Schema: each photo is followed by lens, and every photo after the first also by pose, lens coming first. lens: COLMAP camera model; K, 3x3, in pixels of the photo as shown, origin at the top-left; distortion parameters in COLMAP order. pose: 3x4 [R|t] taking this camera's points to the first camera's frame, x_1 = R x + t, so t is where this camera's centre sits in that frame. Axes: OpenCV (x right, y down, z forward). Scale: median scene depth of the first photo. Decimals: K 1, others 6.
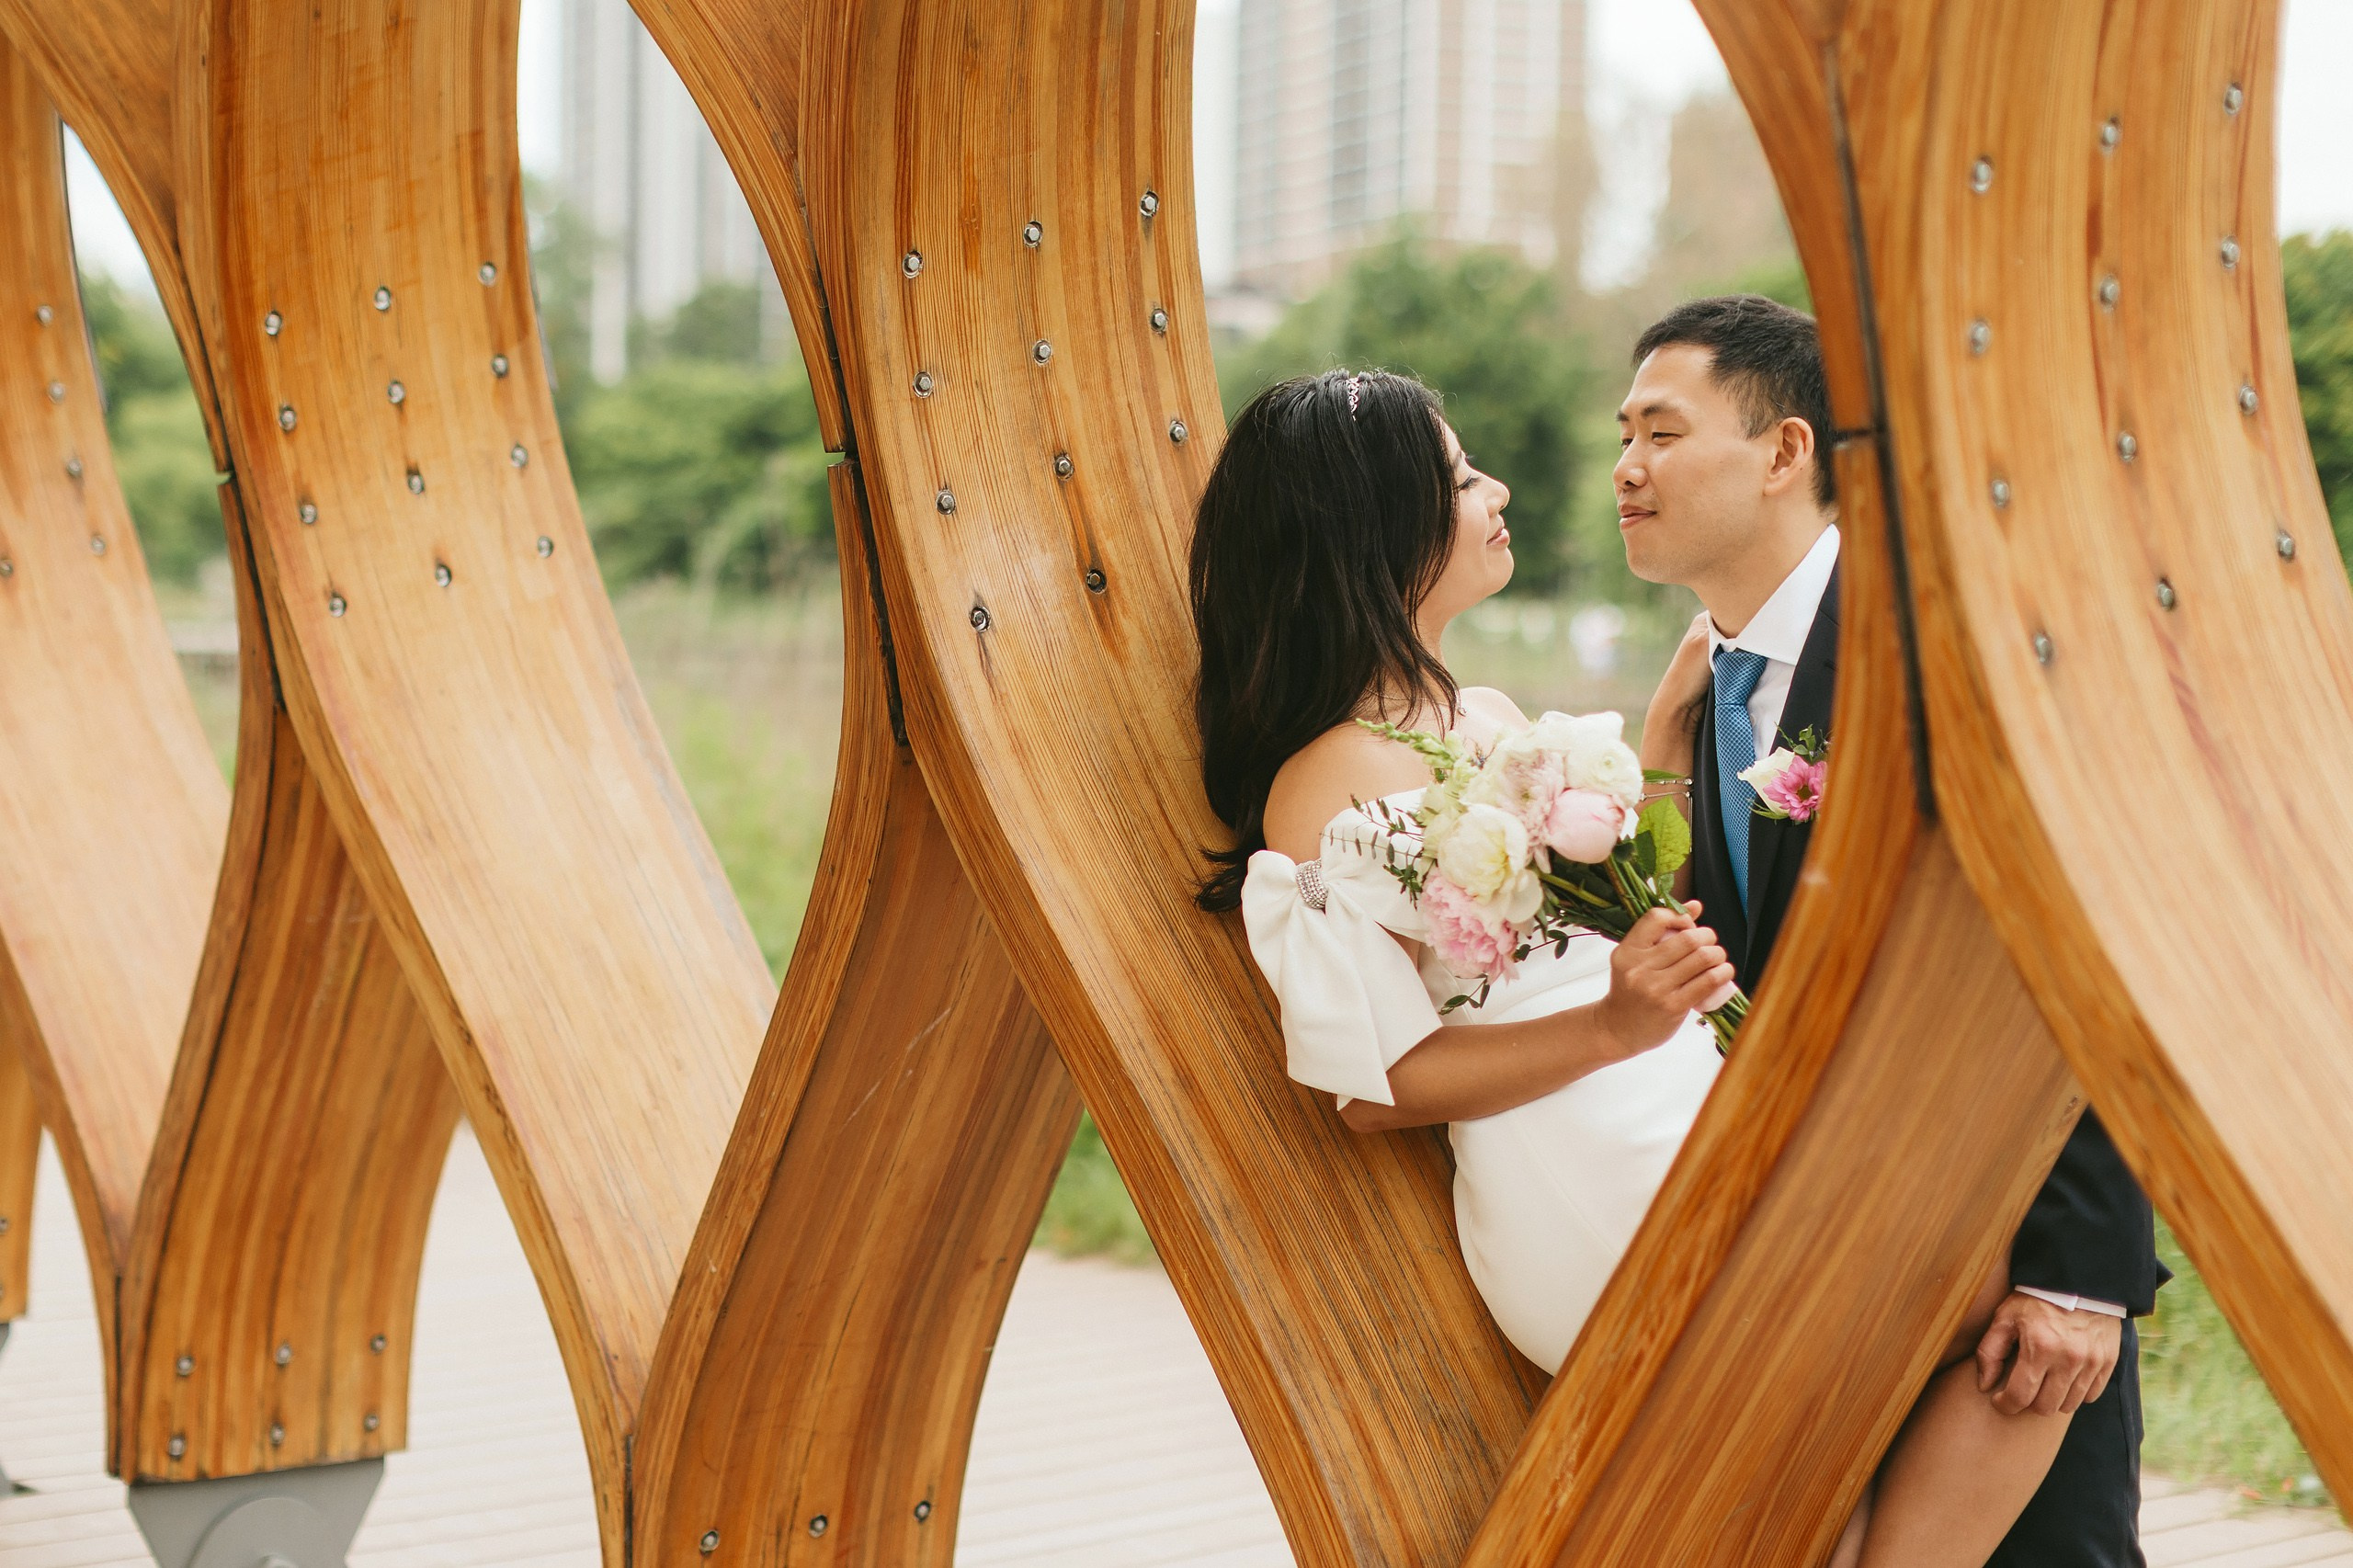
lens RADIAL K [[4102.1, 0, 980.7], [0, 4102.1, 863.9], [0, 0, 1]] dist [0.009269, 0.000000]
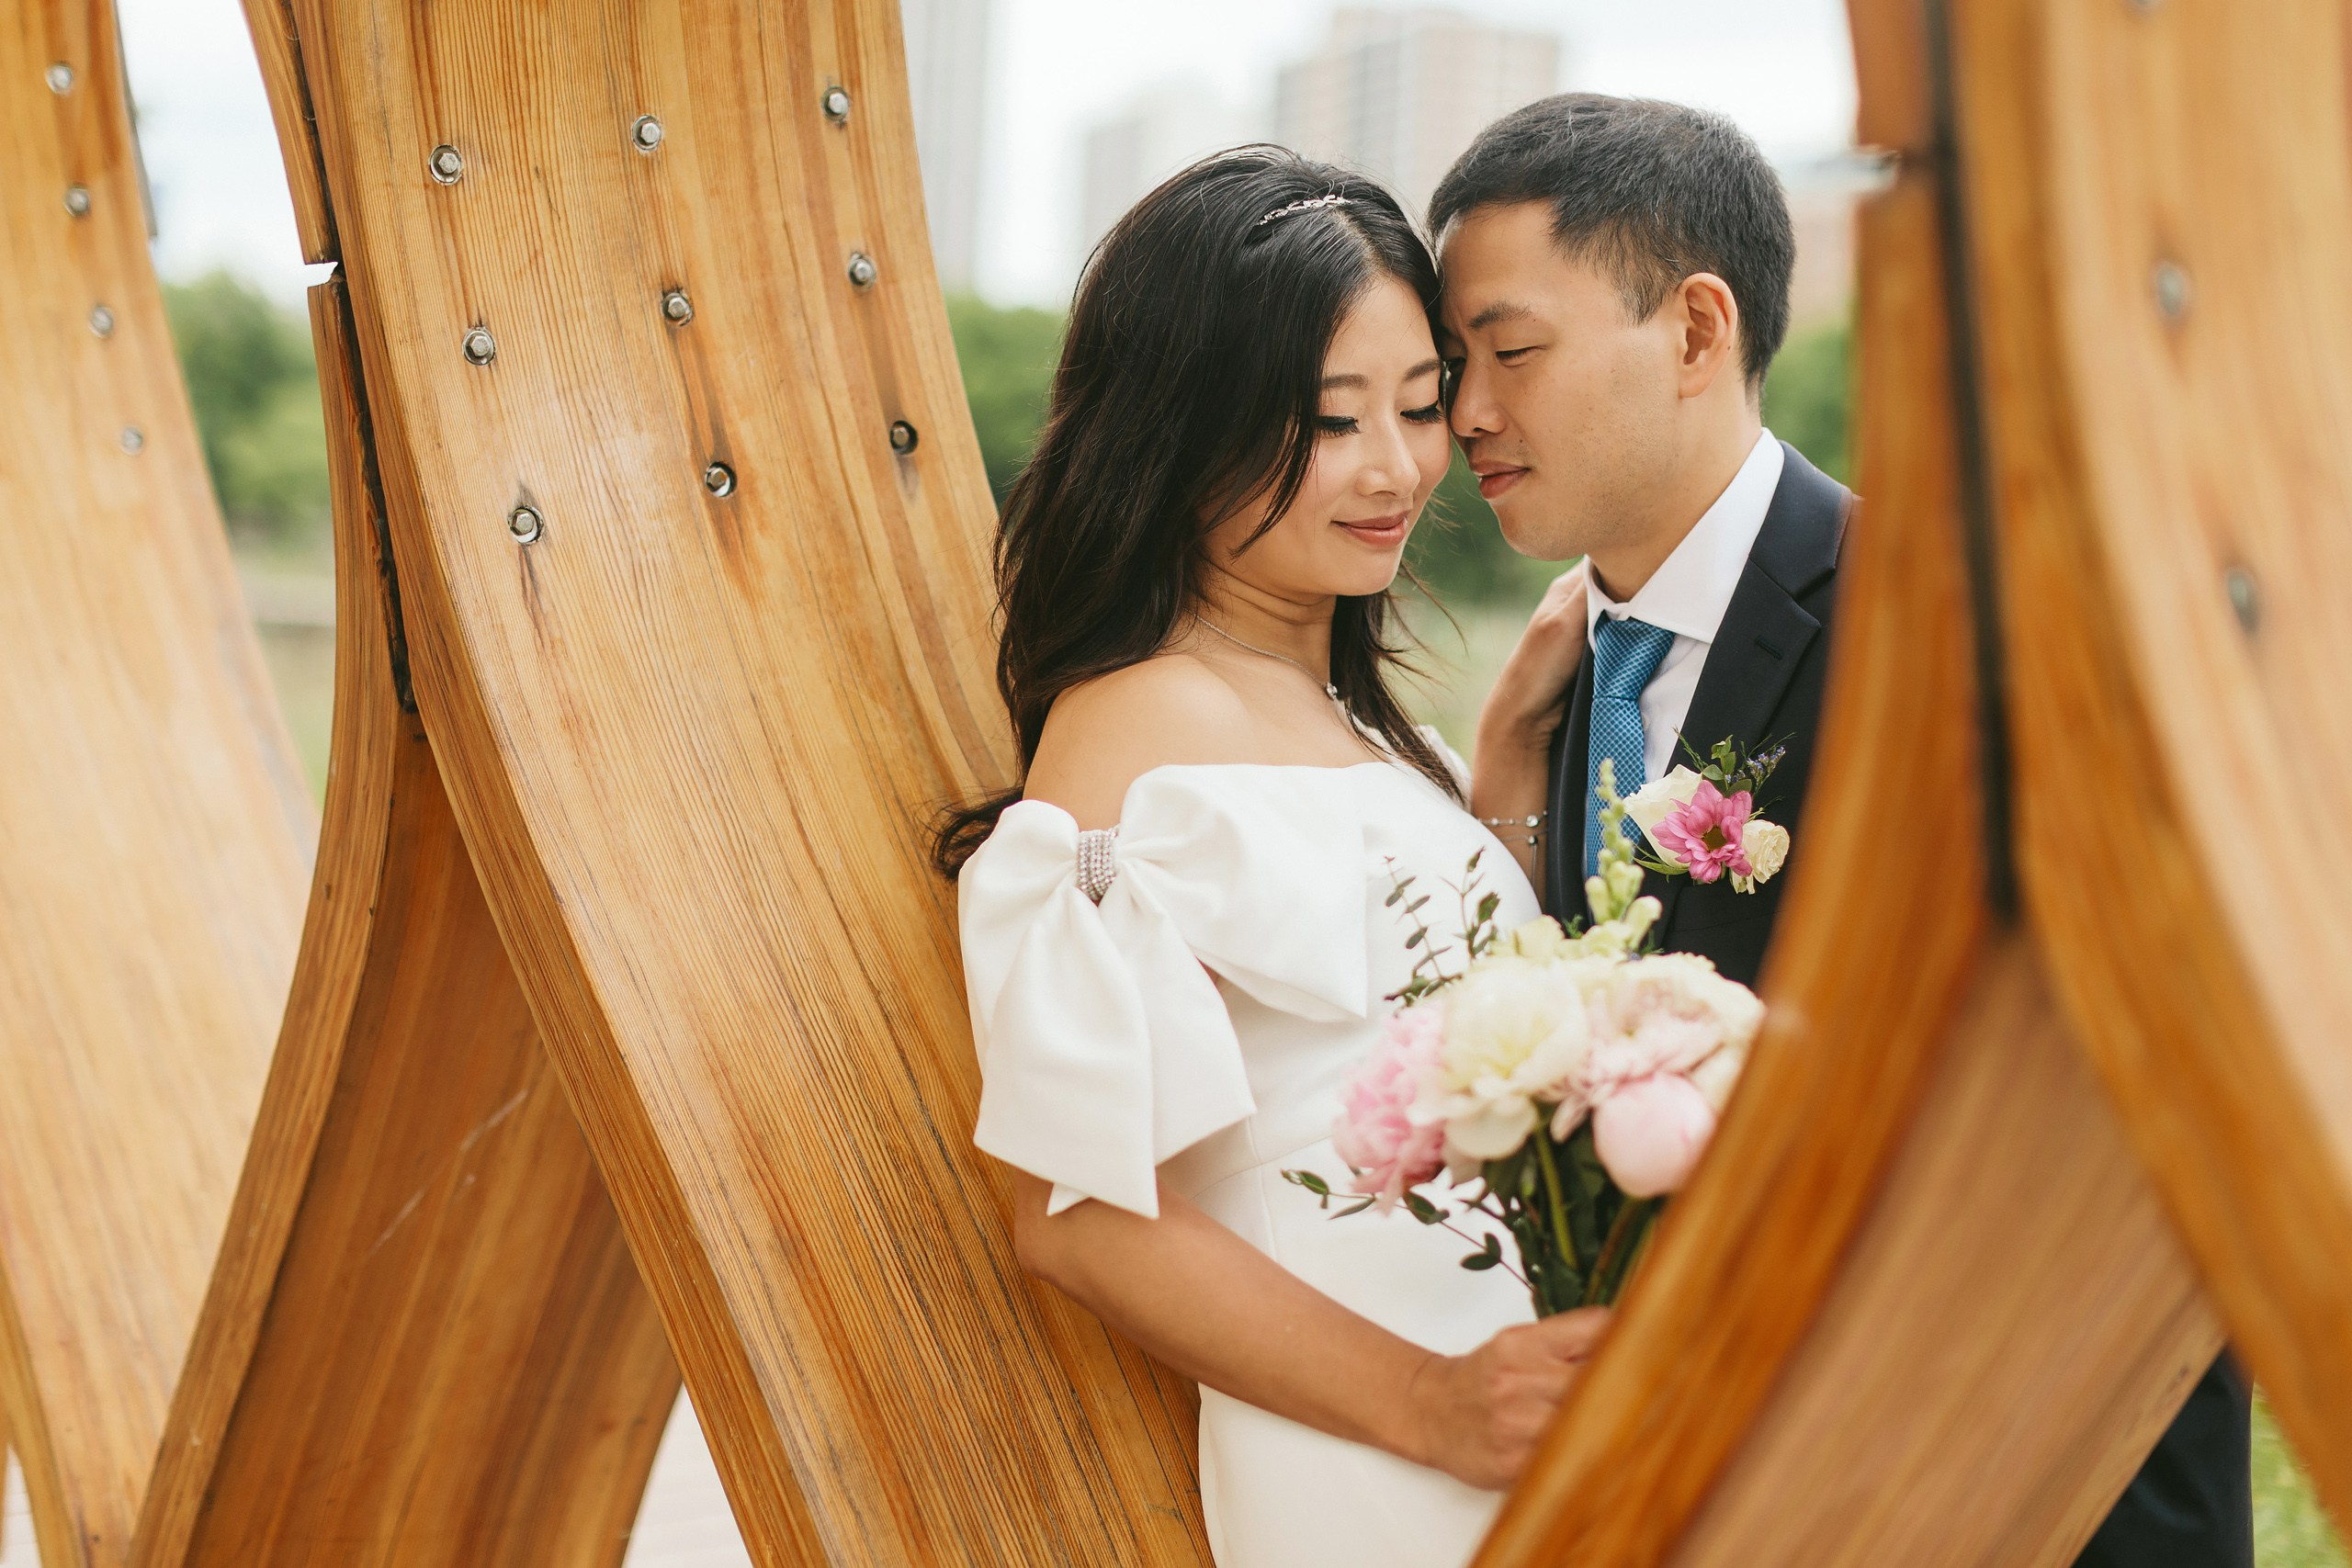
lens RADIAL K [[3420.7, 0, 1169.5], [0, 3420.7, 765.1], [0, 0, 1]] dist [0.022514, 0.000000]
pose [[0.998573, 0.039157, 0.036326, 0.083857], [-0.038468, 0.999070, -0.019475, -0.014024], [-0.037055, 0.018049, 0.999150, 0.438600]]
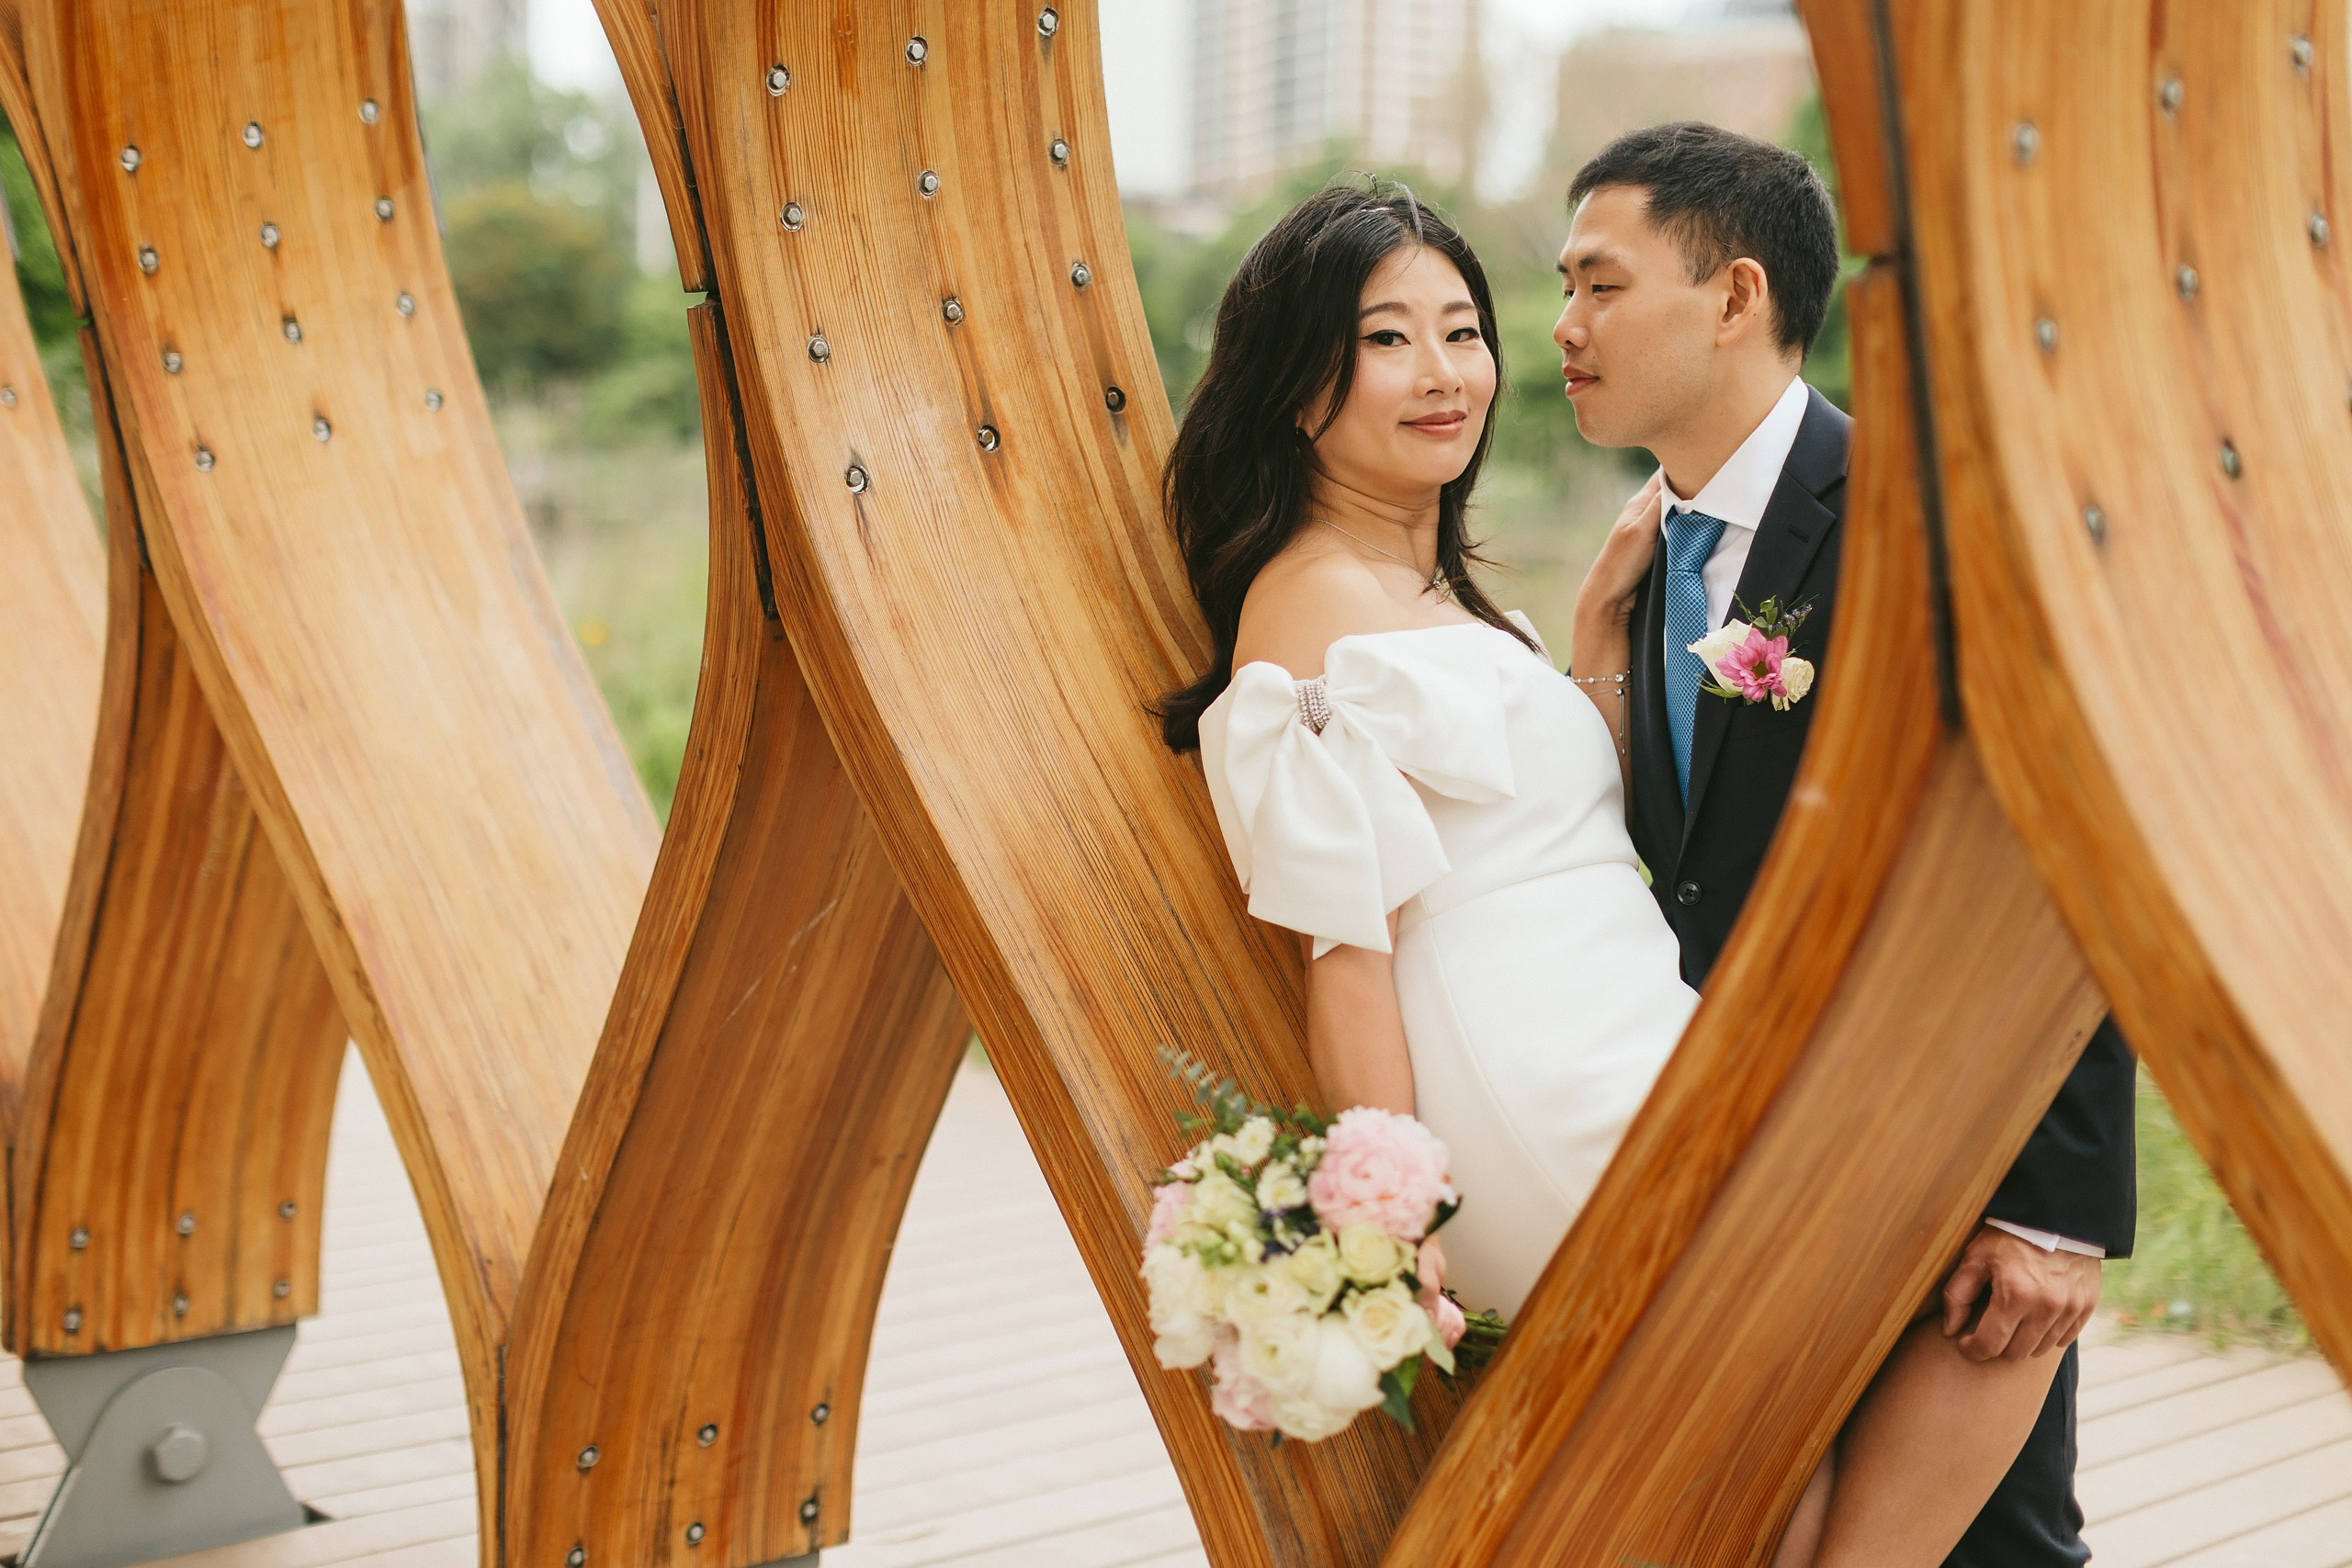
lens RADIAL K [[3420.7, 0, 1131.8], [0, 3420.7, 774.1], [0, 0, 1]] dist [0.022514, 0.000000]
pose [[0.998984, 0.001869, 0.045020, 0.026043], [-0.003116, 0.999613, 0.027656, -0.015794], [-0.044951, -0.027768, 0.998603, 0.241660]]
